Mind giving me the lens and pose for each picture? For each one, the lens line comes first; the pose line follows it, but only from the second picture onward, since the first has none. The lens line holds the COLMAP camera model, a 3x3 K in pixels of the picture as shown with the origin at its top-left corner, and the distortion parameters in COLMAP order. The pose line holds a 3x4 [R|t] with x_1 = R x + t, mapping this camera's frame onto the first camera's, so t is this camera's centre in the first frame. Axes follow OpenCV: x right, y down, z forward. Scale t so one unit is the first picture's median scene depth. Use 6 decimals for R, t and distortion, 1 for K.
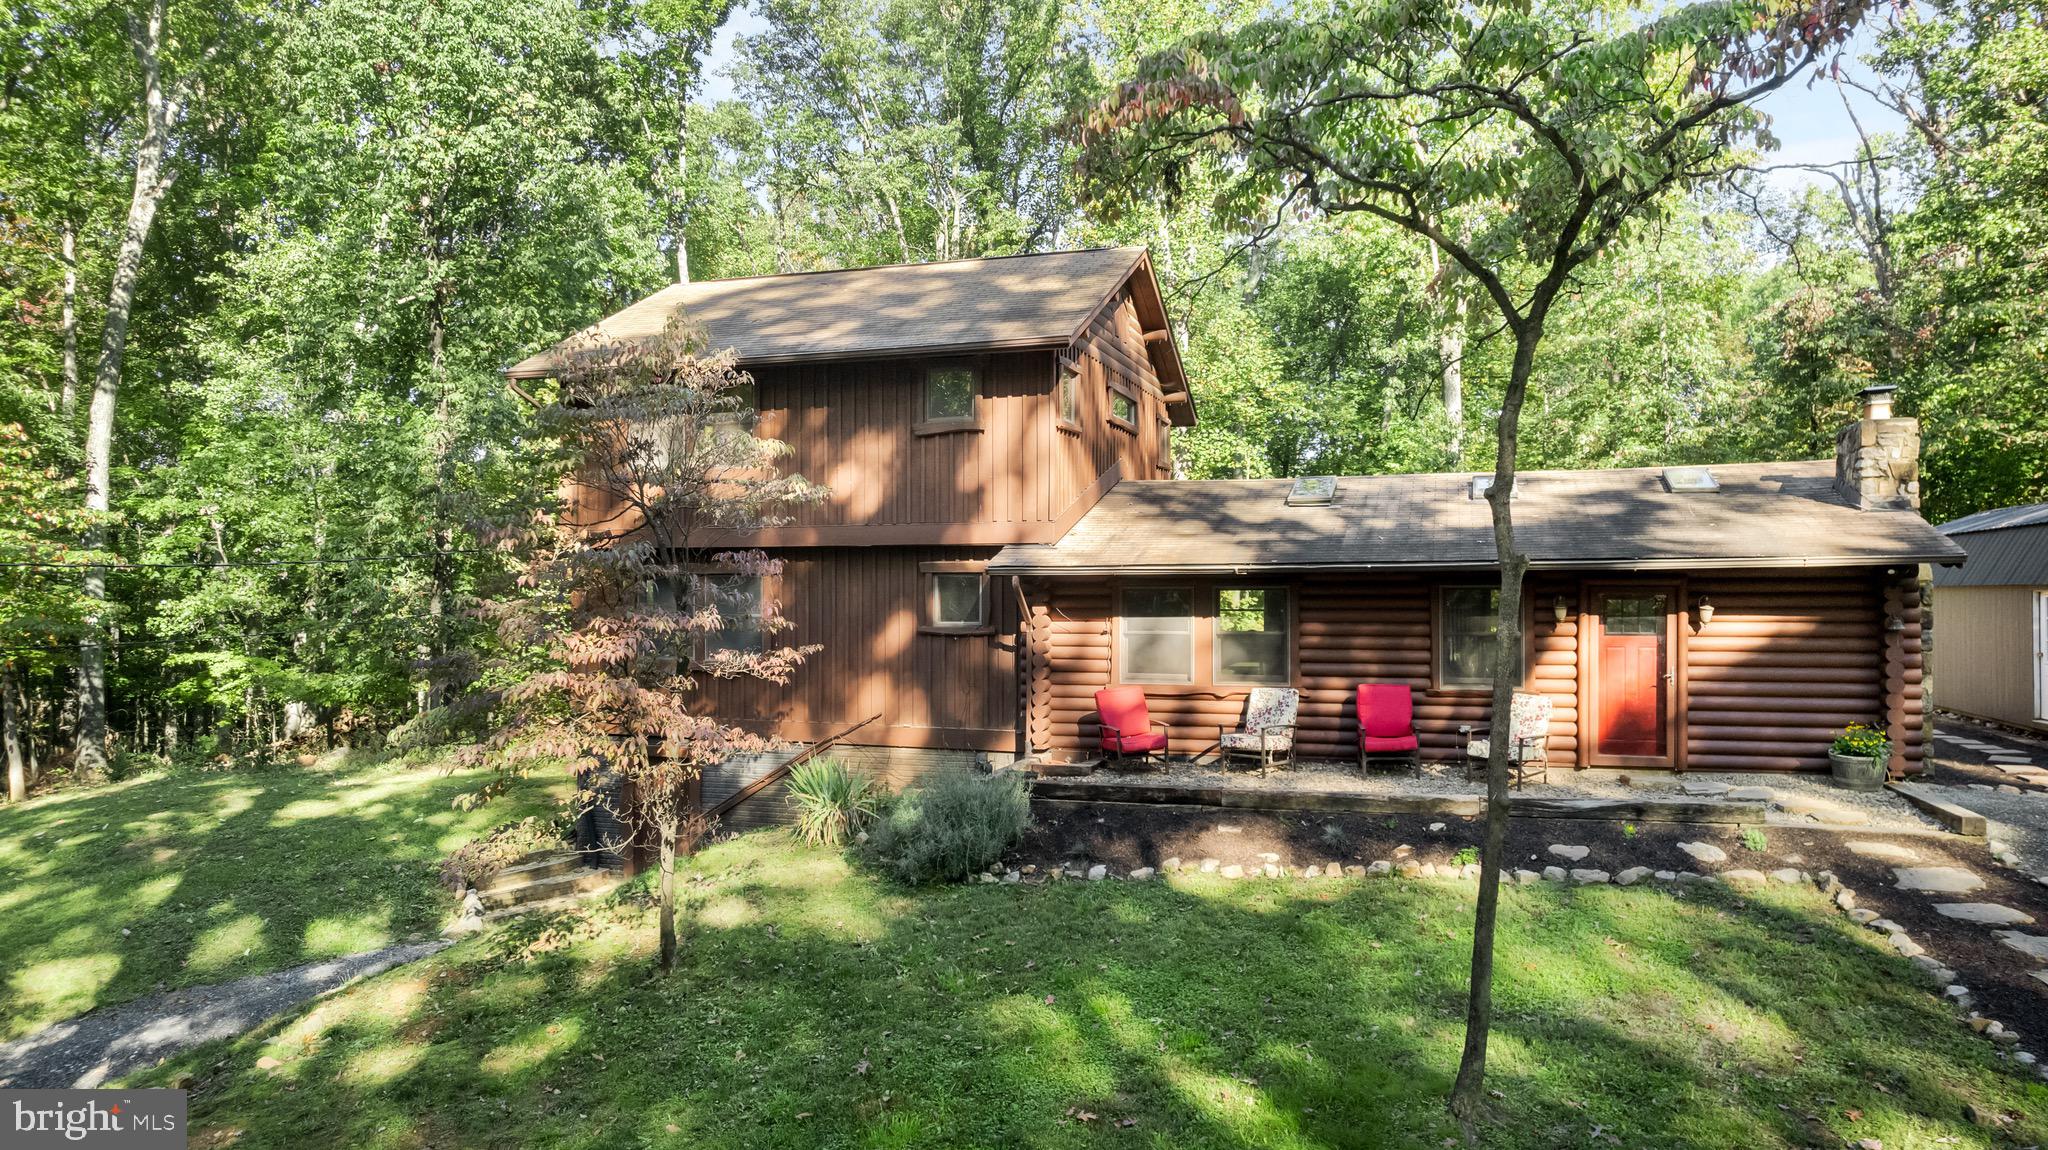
lens RADIAL K [[1323.5, 0, 1012.3], [0, 1323.5, 588.2], [0, 0, 1]] dist [-0.083841, 0.081064]
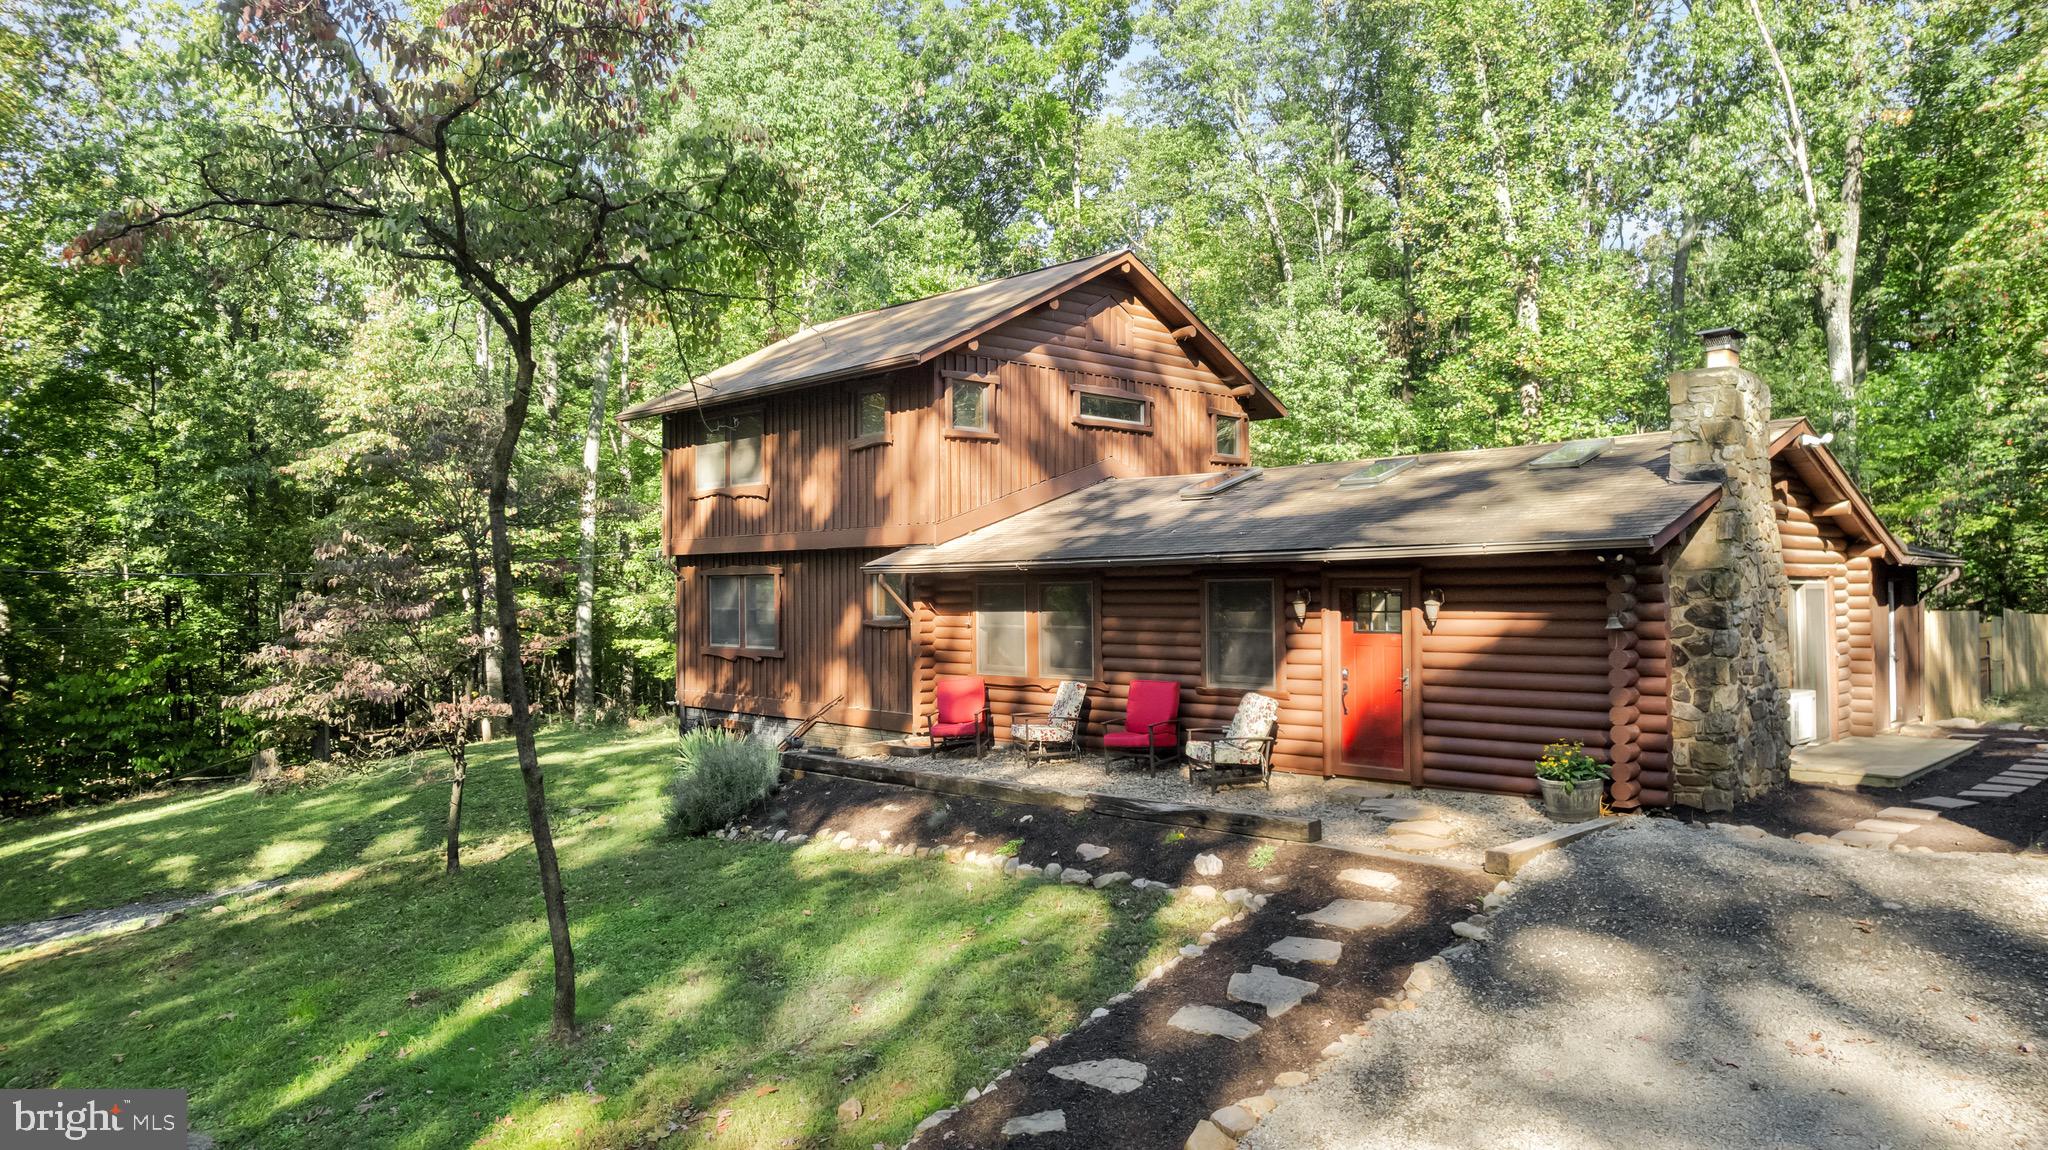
lens RADIAL K [[1295.9, 0, 1024.0], [0, 1295.9, 575.0], [0, 0, 1]] dist [-0.000758, 0.000028]
pose [[0.893074, -0.008676, -0.449826, 0.632657], [0.004608, 0.999938, -0.010137, 0.003834], [0.449887, 0.006980, 0.893058, 0.086004]]
